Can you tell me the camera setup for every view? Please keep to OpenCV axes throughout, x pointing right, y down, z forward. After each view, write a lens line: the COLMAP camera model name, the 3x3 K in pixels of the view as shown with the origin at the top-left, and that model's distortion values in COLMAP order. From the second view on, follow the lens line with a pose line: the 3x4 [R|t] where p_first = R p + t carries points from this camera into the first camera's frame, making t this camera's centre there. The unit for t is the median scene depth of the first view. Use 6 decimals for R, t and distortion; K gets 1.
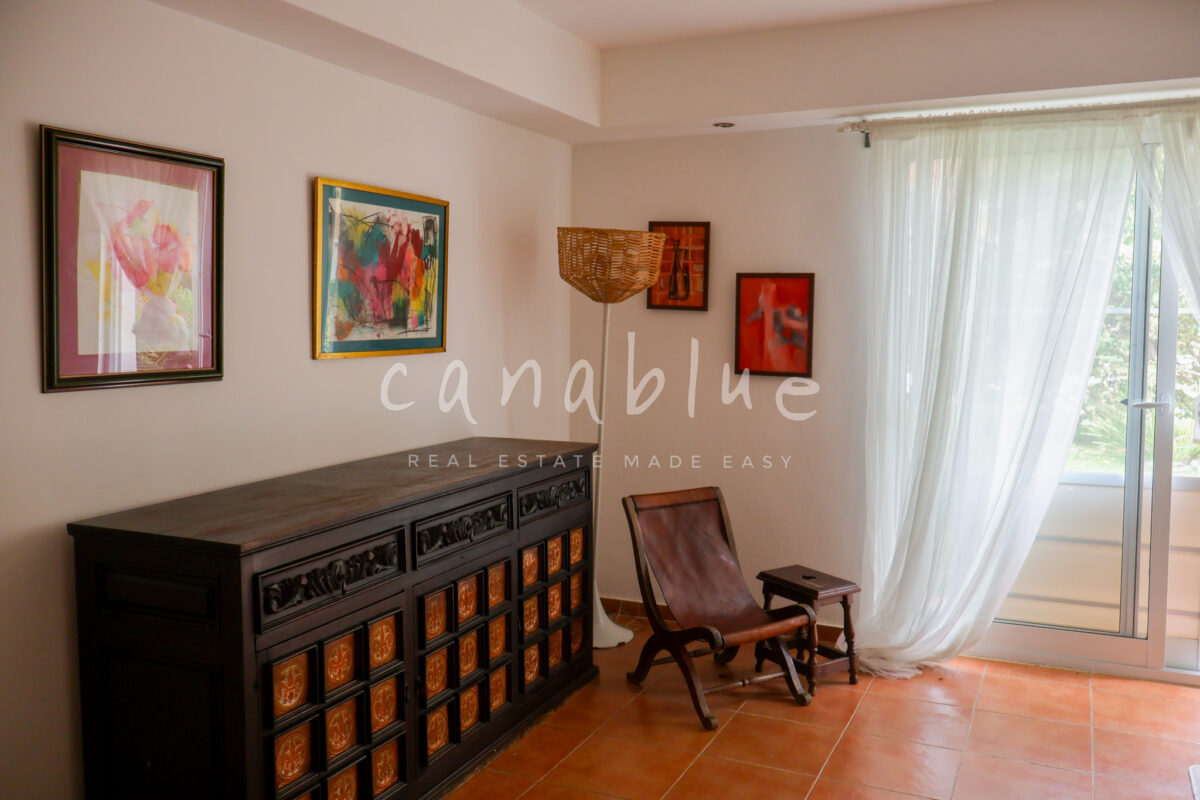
lens RADIAL K [[1000.9, 0, 599.1], [0, 1000.9, 385.5], [0, 0, 1]] dist [-0.000309, -0.001991]
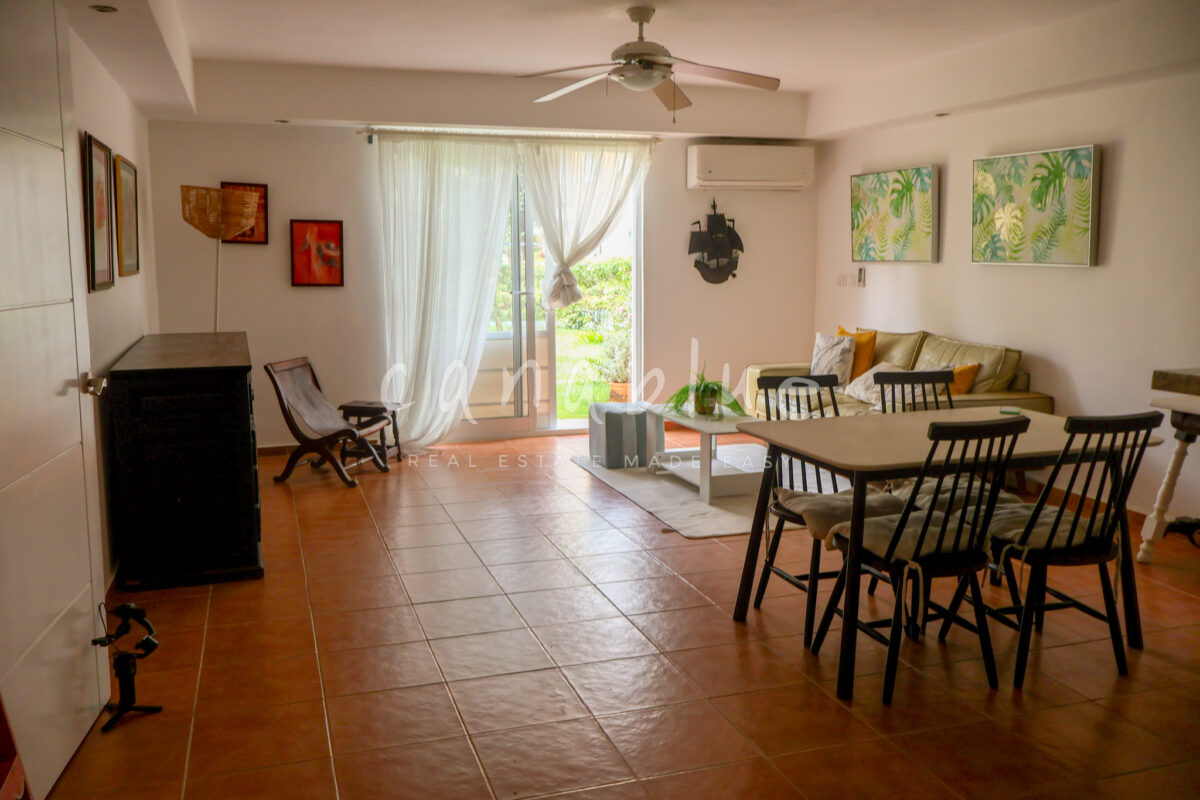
lens RADIAL K [[1000.9, 0, 599.1], [0, 1000.9, 385.5], [0, 0, 1]] dist [-0.000309, -0.001991]
pose [[0.724685, -0.095753, 0.682396, -0.601089], [0.054534, 0.995162, 0.081726, 0.041075], [-0.686920, -0.022012, 0.726400, -0.442762]]
